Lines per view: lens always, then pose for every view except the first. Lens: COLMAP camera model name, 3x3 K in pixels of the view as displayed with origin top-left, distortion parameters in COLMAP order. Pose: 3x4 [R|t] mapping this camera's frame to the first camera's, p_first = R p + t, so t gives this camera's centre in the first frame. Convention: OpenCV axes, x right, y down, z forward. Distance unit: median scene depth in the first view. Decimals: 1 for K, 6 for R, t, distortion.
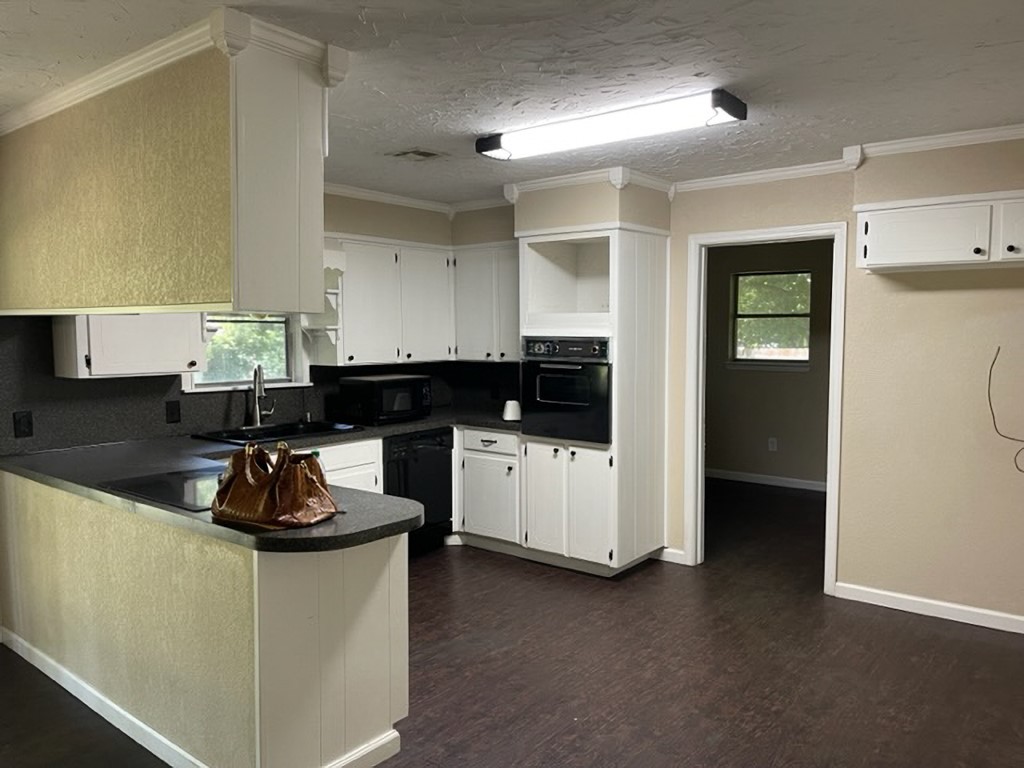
lens RADIAL K [[776.2, 0, 512.0], [0, 776.2, 384.0], [0, 0, 1]] dist [0.040299, 0.004512]
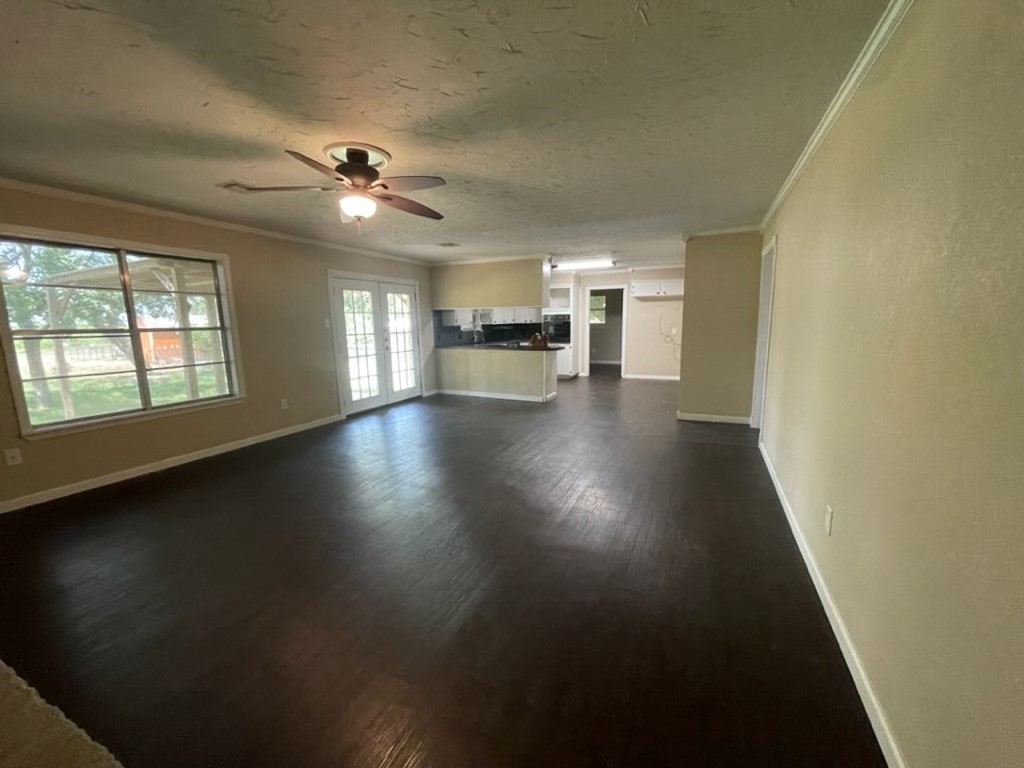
lens RADIAL K [[403.4, 0, 495.4], [0, 403.4, 384.3], [0, 0, 1]] dist [-0.000450, 0.000040]
pose [[0.977845, -0.044849, 0.204470, -0.647319], [0.027957, 0.996008, 0.084768, 0.102333], [-0.207456, -0.077174, 0.975196, -0.872462]]
